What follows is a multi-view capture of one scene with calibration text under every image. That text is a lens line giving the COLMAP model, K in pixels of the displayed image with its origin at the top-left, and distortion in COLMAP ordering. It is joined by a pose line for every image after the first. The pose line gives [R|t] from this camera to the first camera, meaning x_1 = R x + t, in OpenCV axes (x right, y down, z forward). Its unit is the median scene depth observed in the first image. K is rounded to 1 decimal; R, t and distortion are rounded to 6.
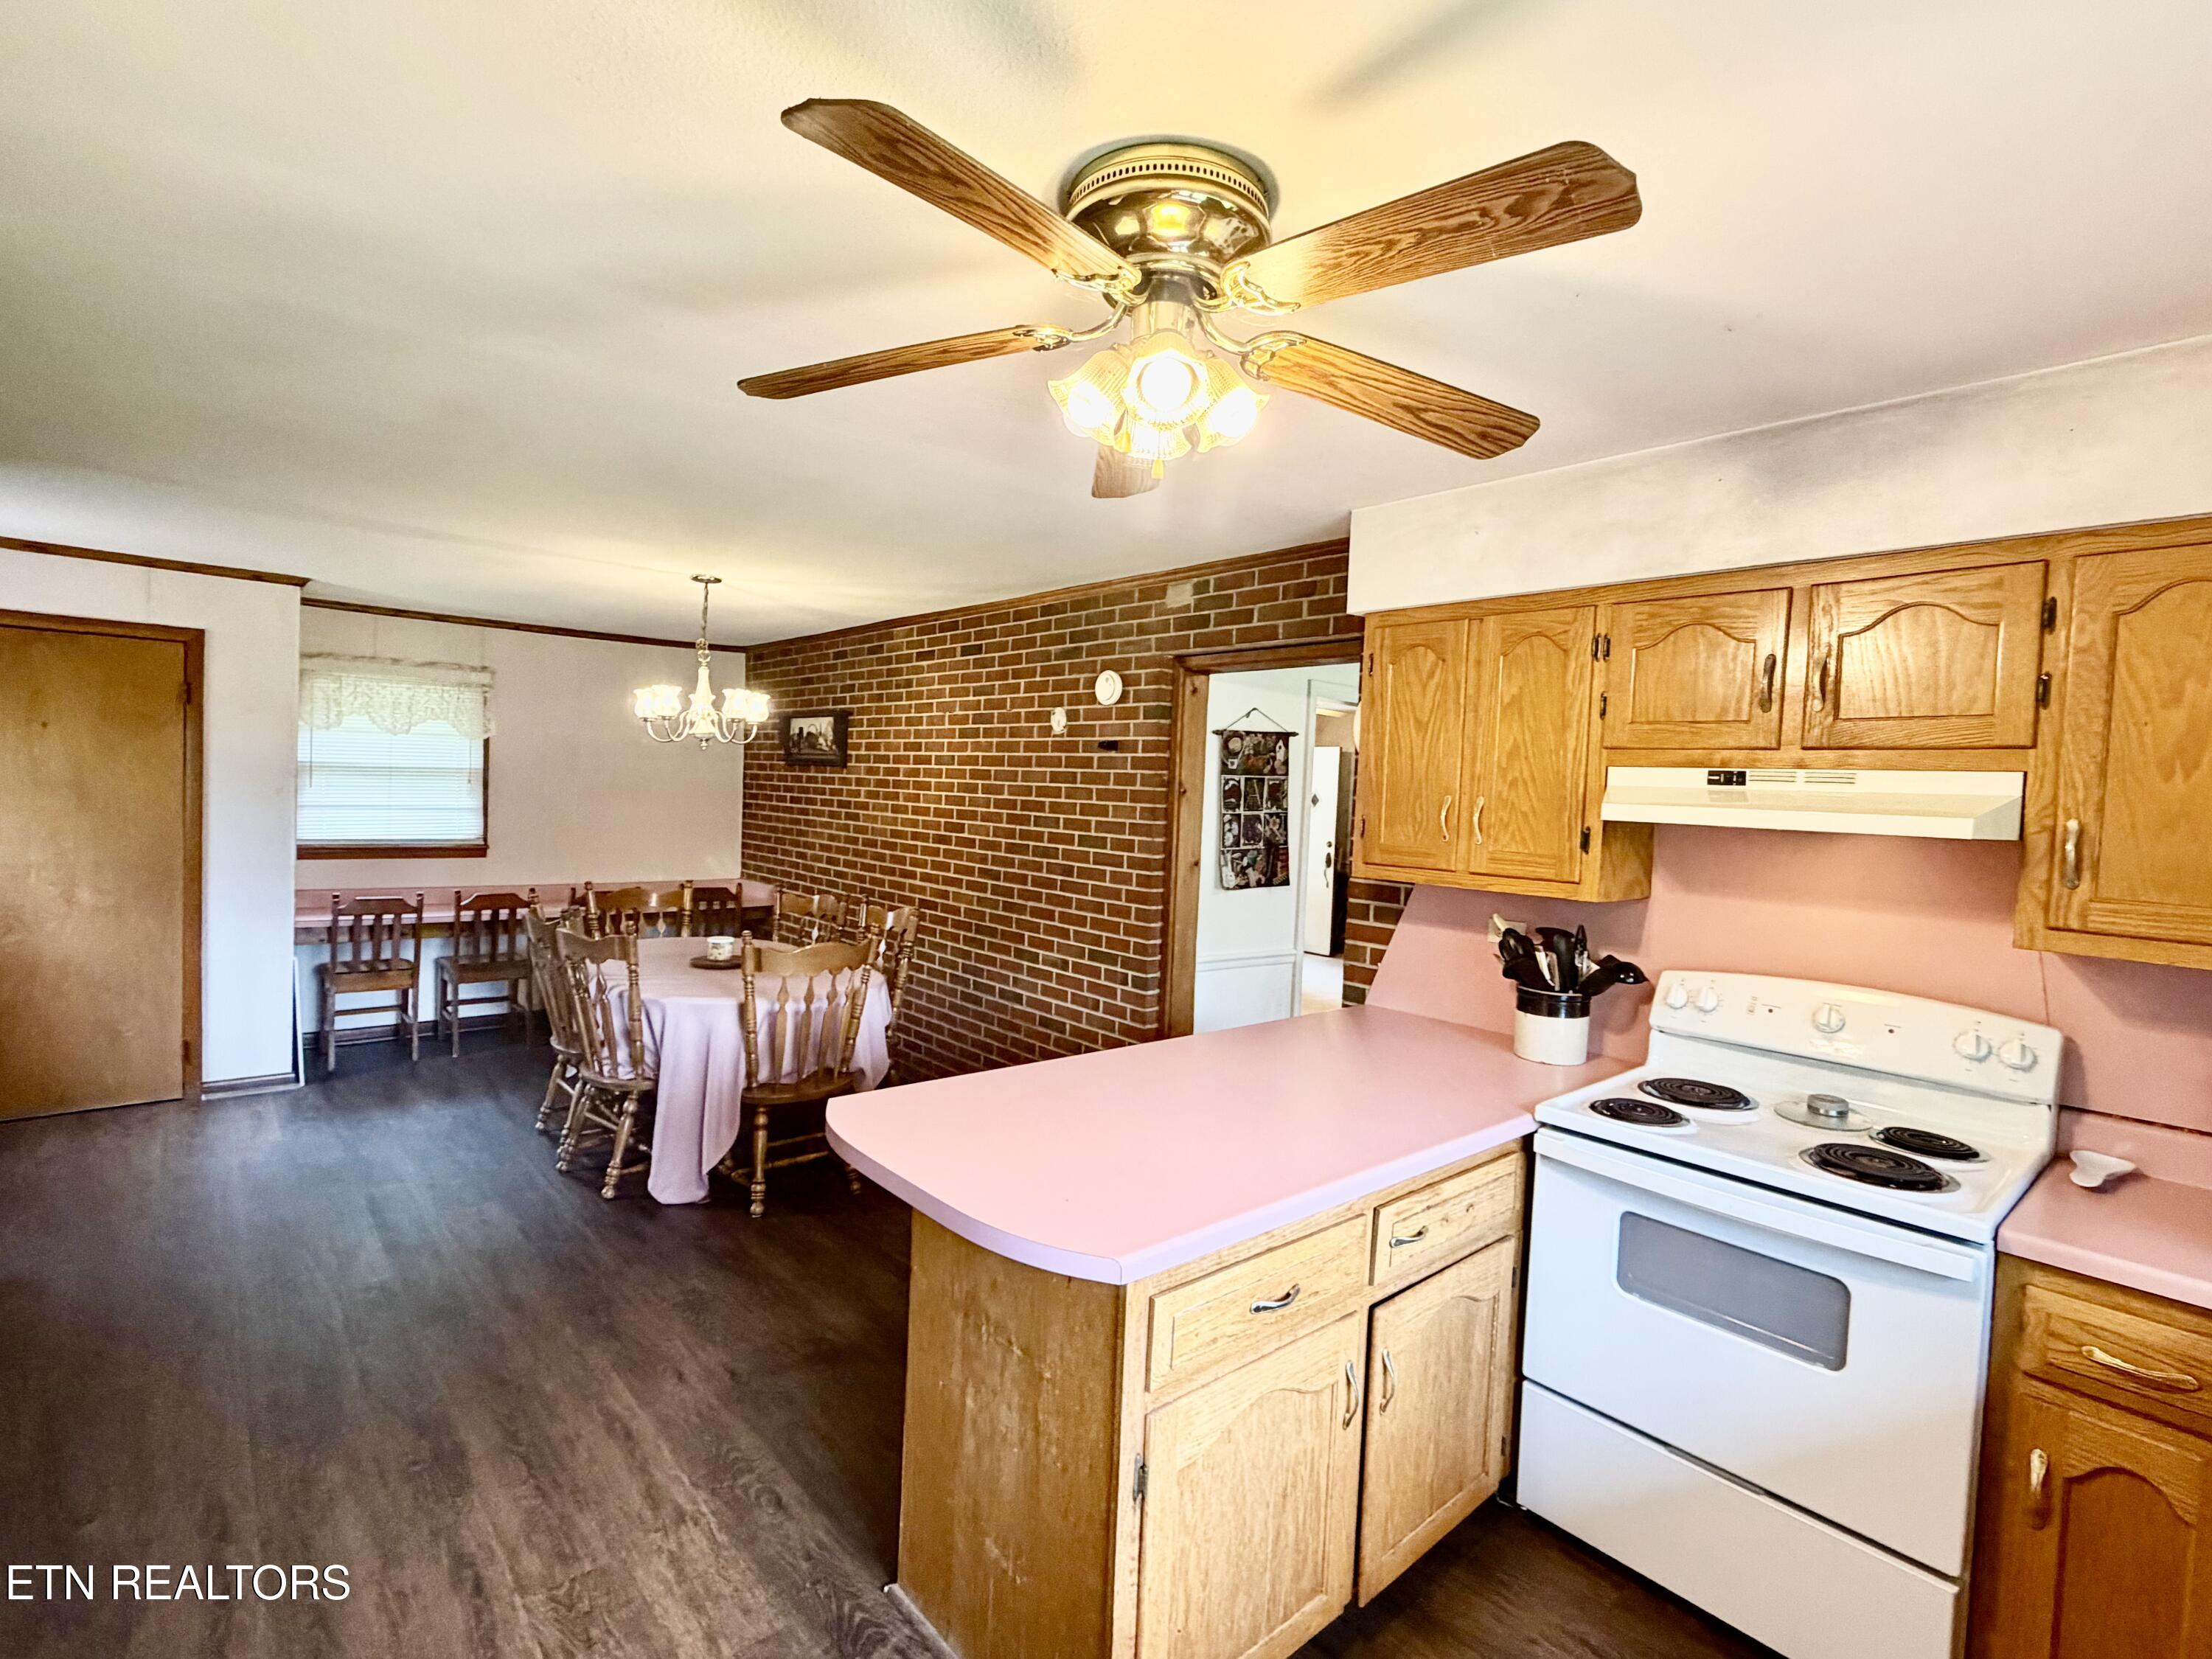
lens RADIAL K [[1046.0, 0, 1106.0], [0, 1046.0, 829.5], [0, 0, 1]] dist [-0.003198, -0.000477]
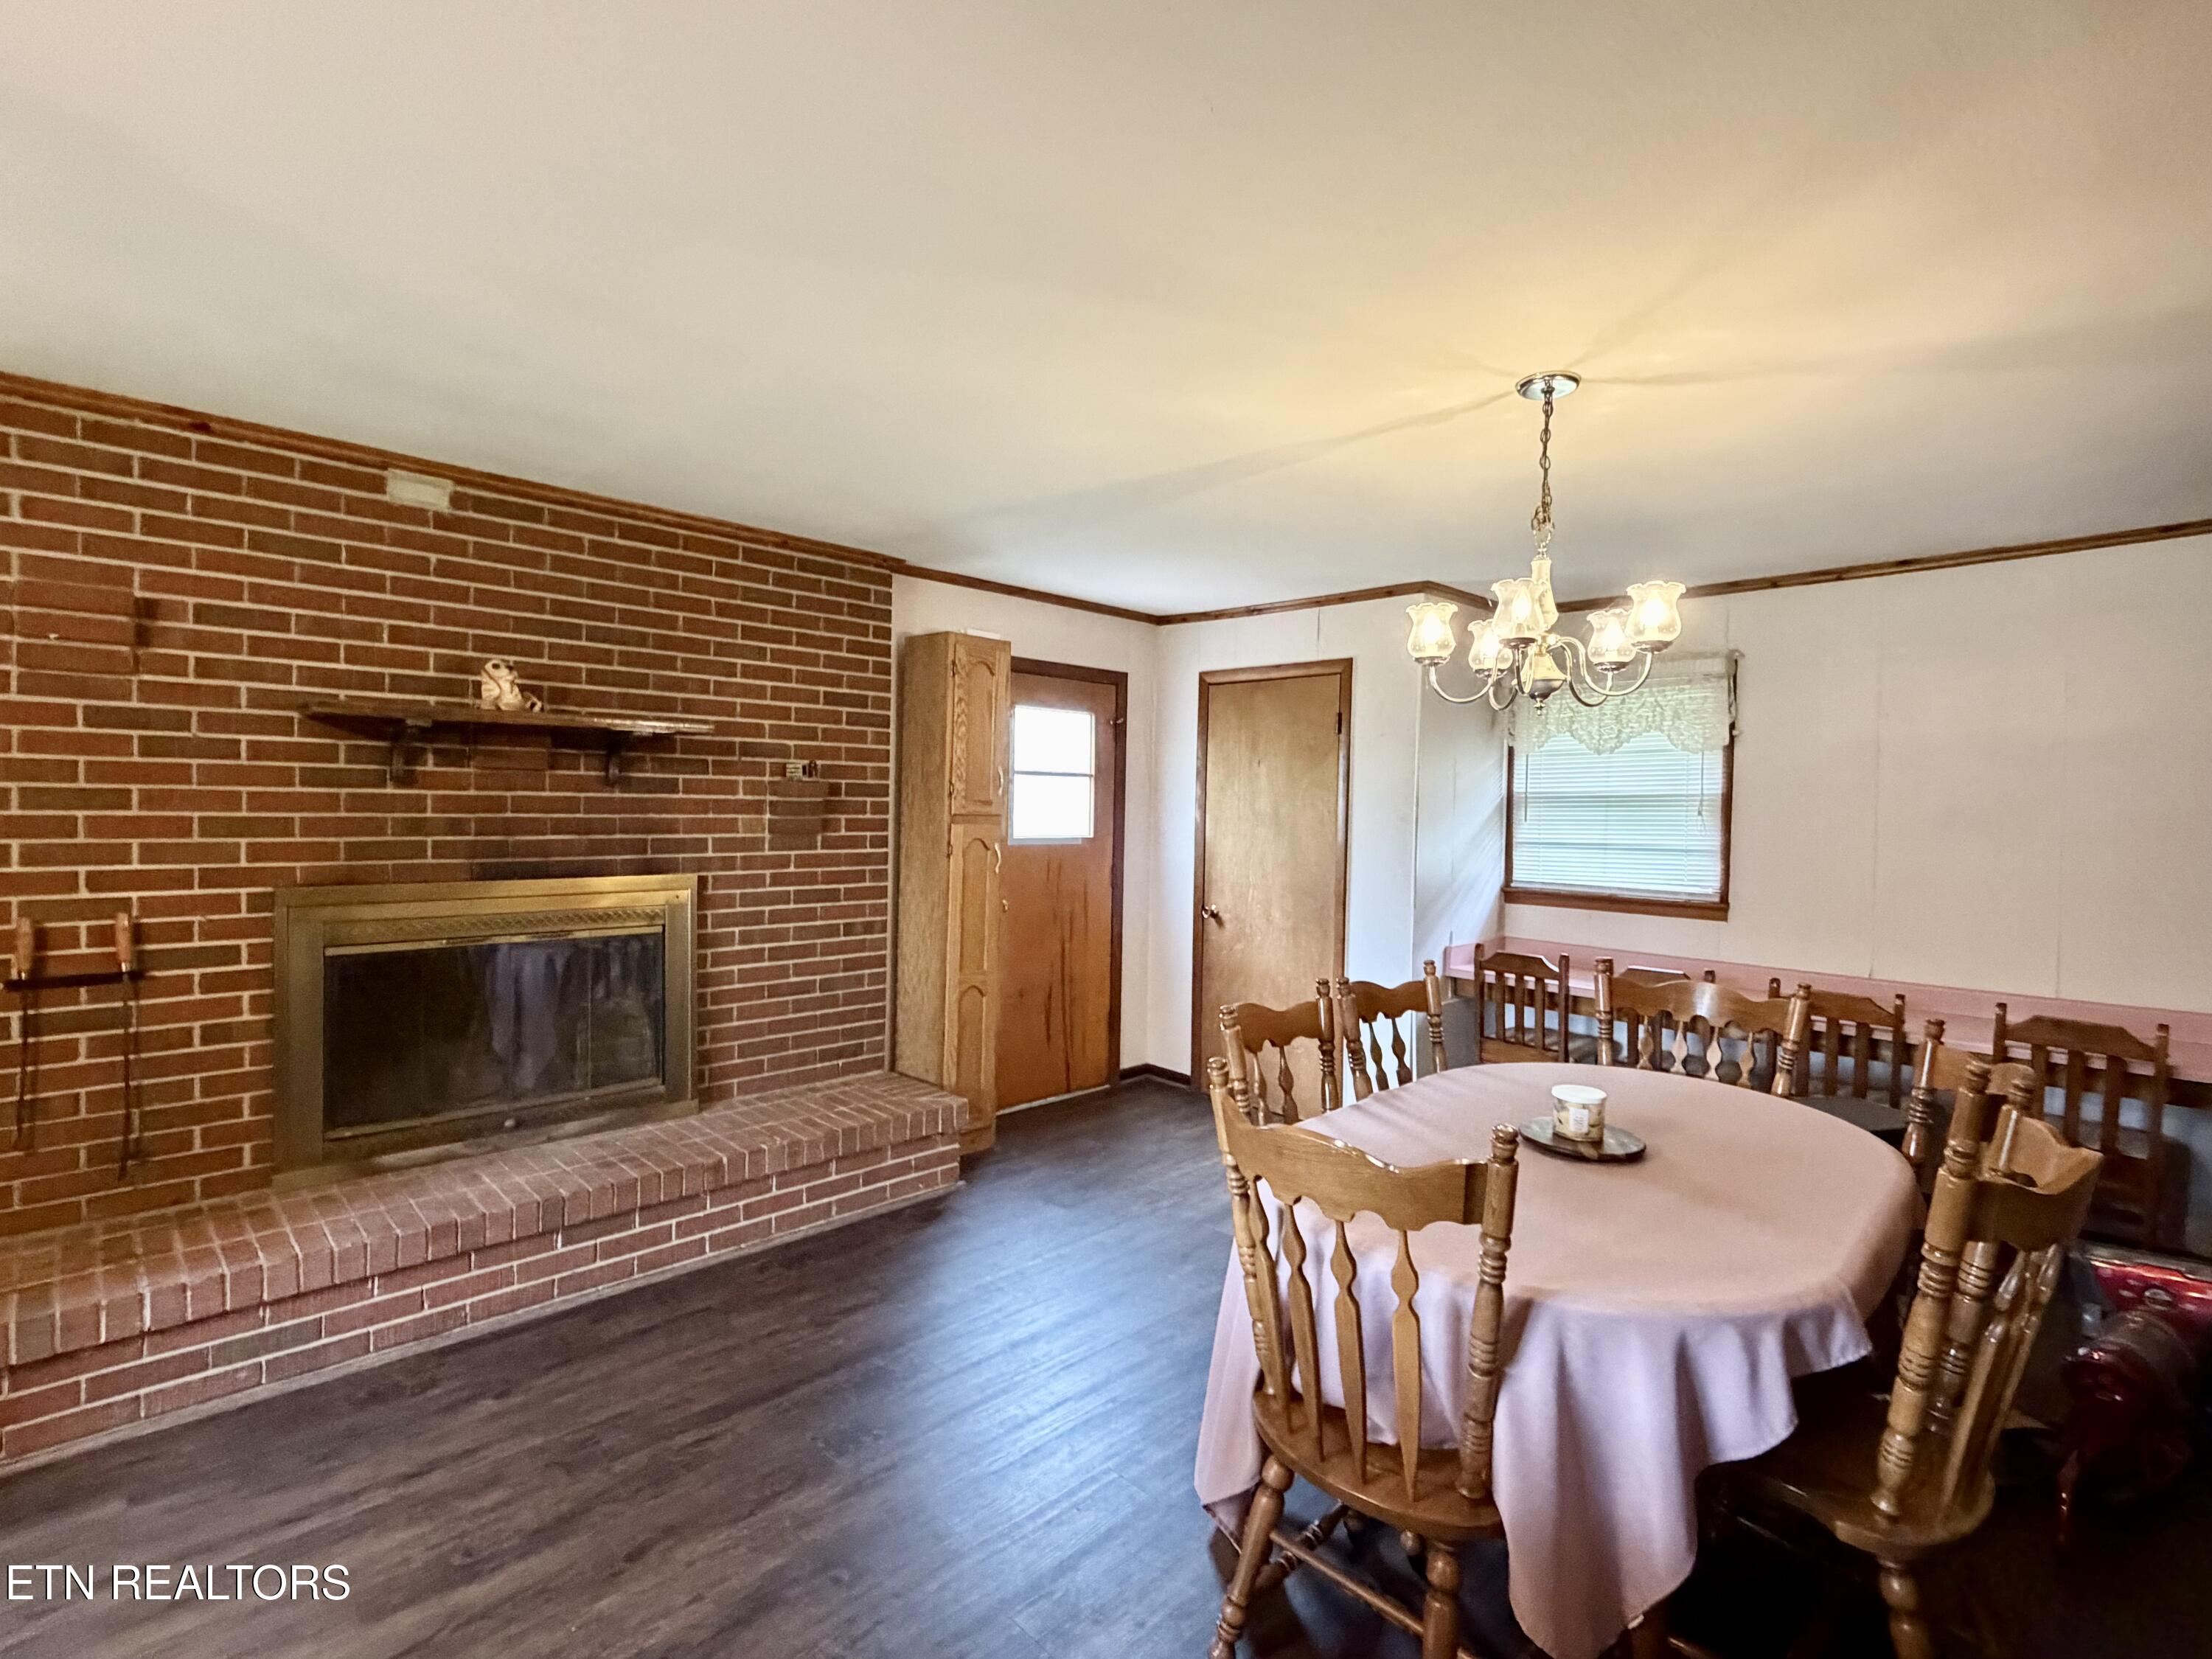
lens RADIAL K [[1046.0, 0, 1106.0], [0, 1046.0, 829.5], [0, 0, 1]] dist [-0.003198, -0.000477]
pose [[0.050812, -0.016730, -0.998568, 0.135001], [-0.059269, 0.998047, -0.019738, 0.005736], [0.996948, 0.060187, 0.049721, 0.868816]]
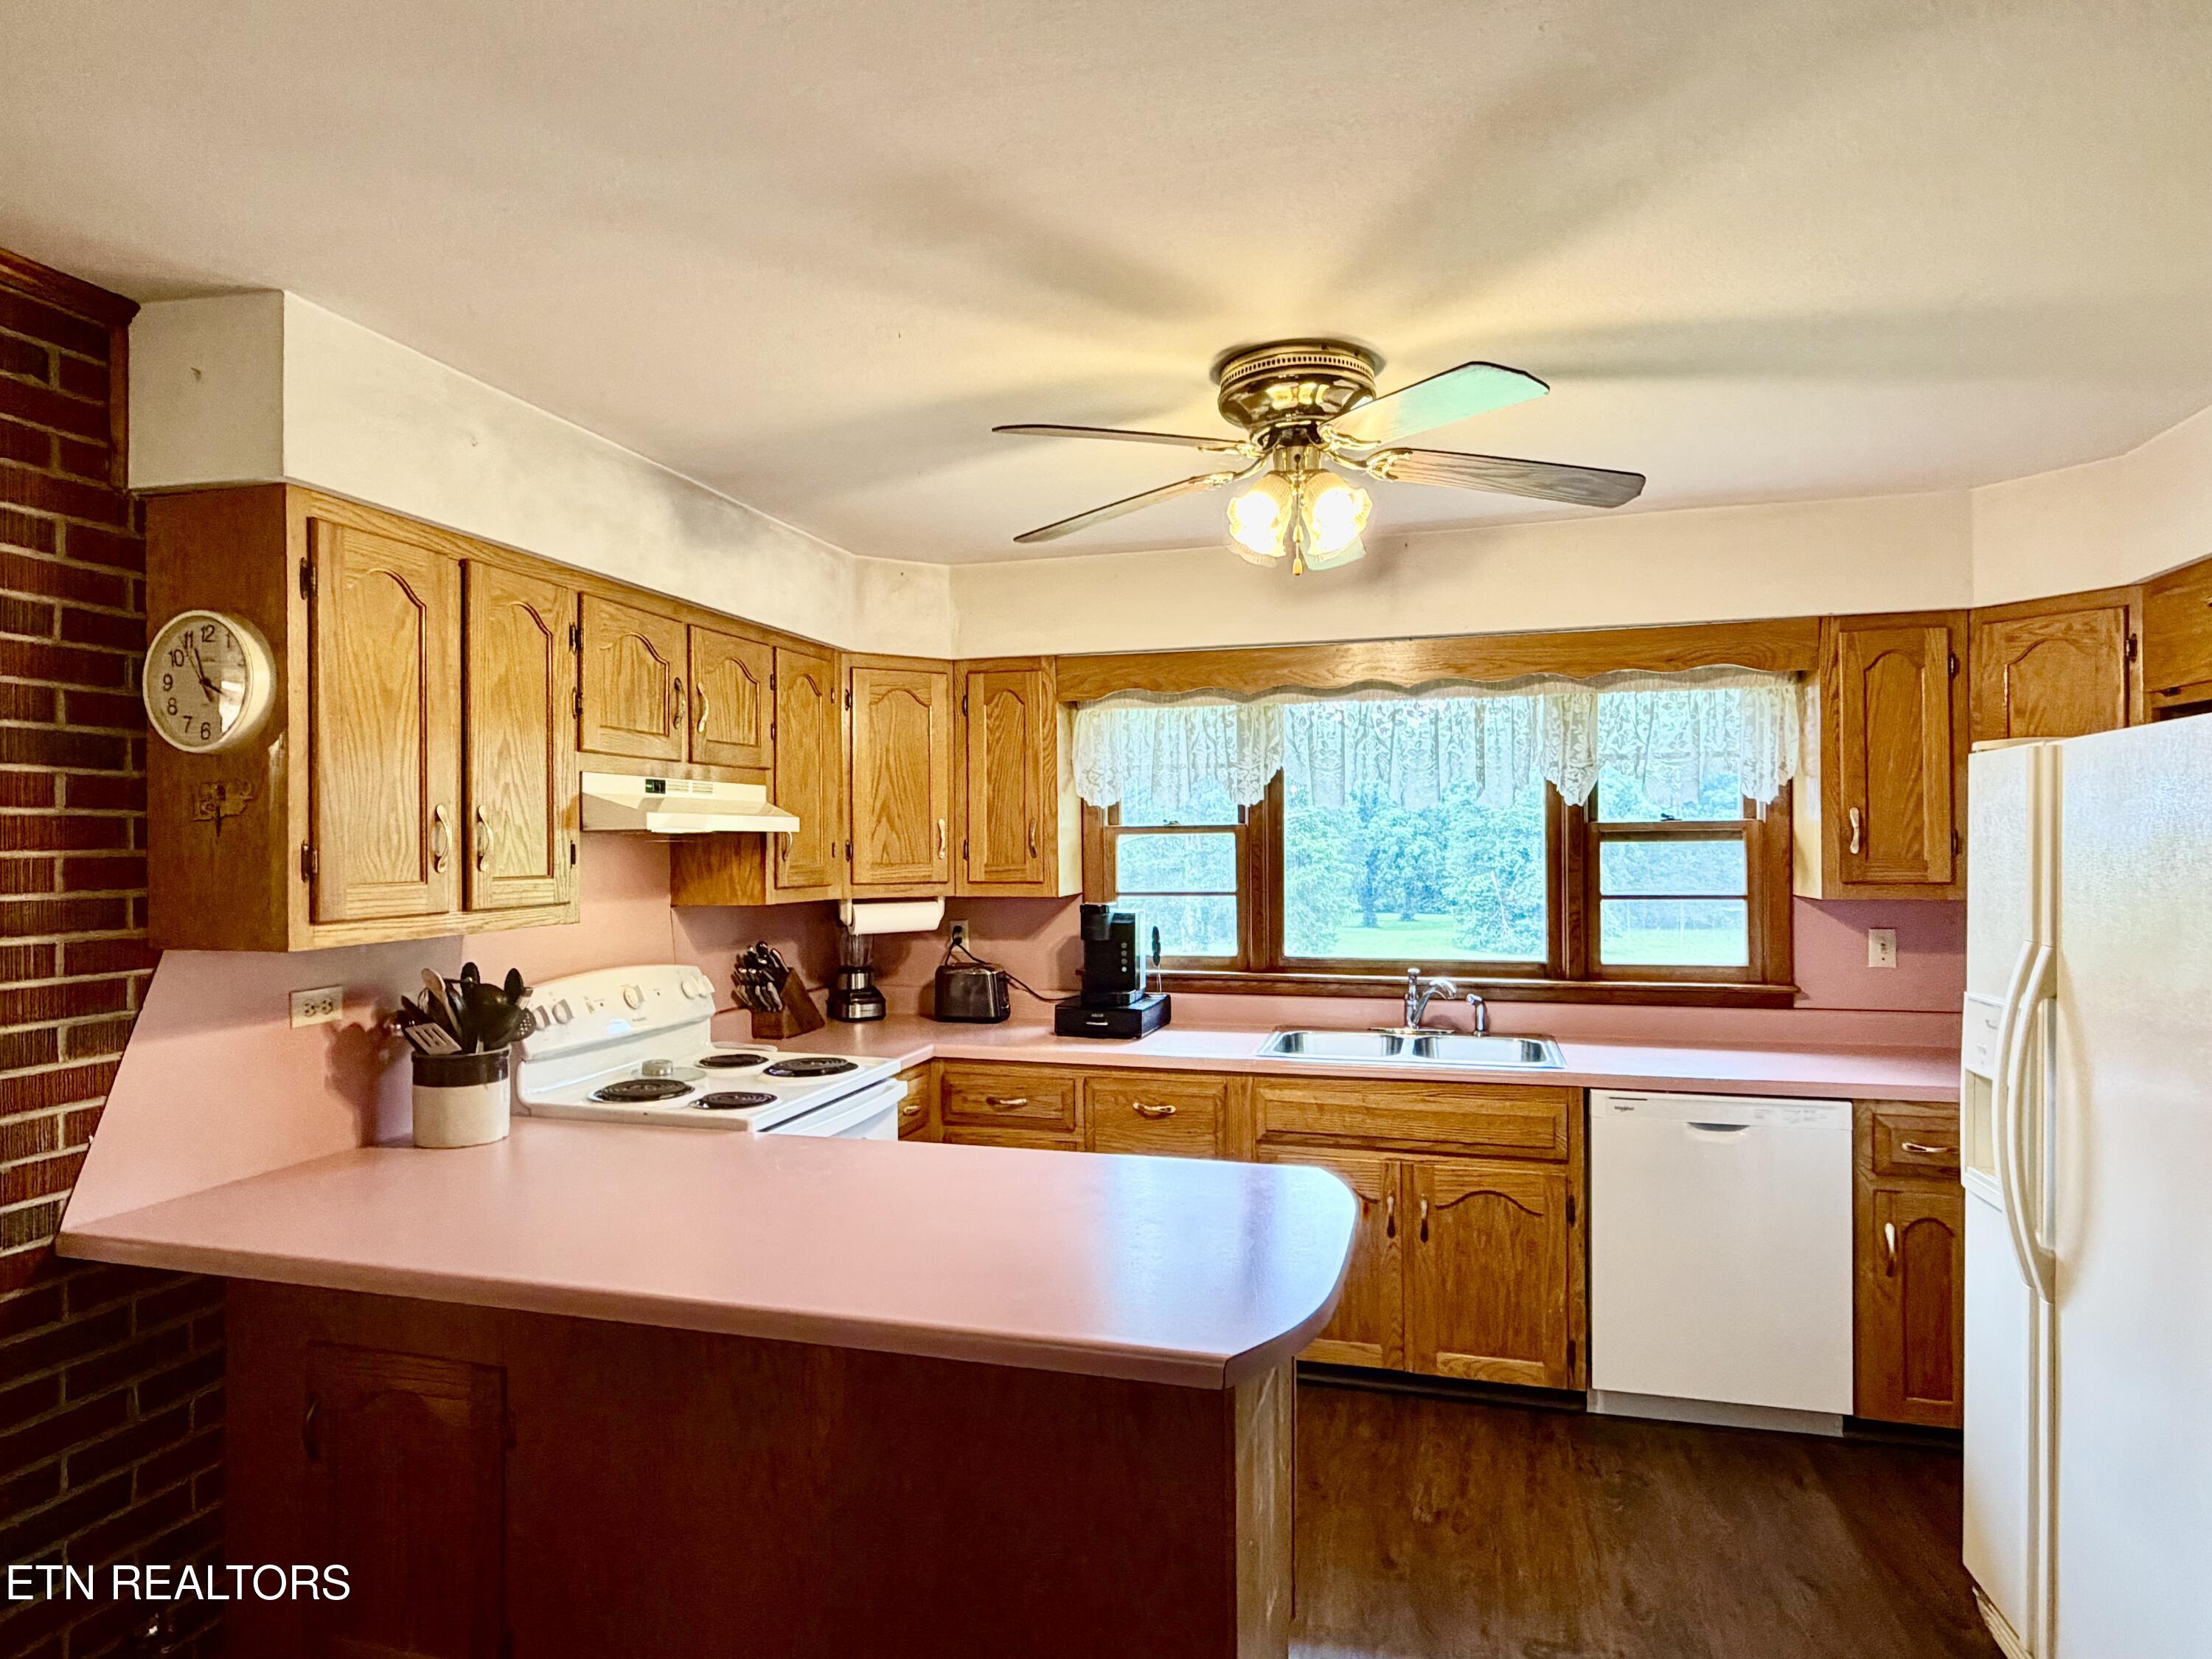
lens RADIAL K [[1263.7, 0, 1106.0], [0, 1263.7, 829.5], [0, 0, 1]] dist [-0.003256, -0.000133]
pose [[-0.539880, -0.035469, 0.840994, -0.471861], [0.016272, 0.998485, 0.052557, -0.041570], [-0.841585, 0.042059, -0.538485, 0.830972]]
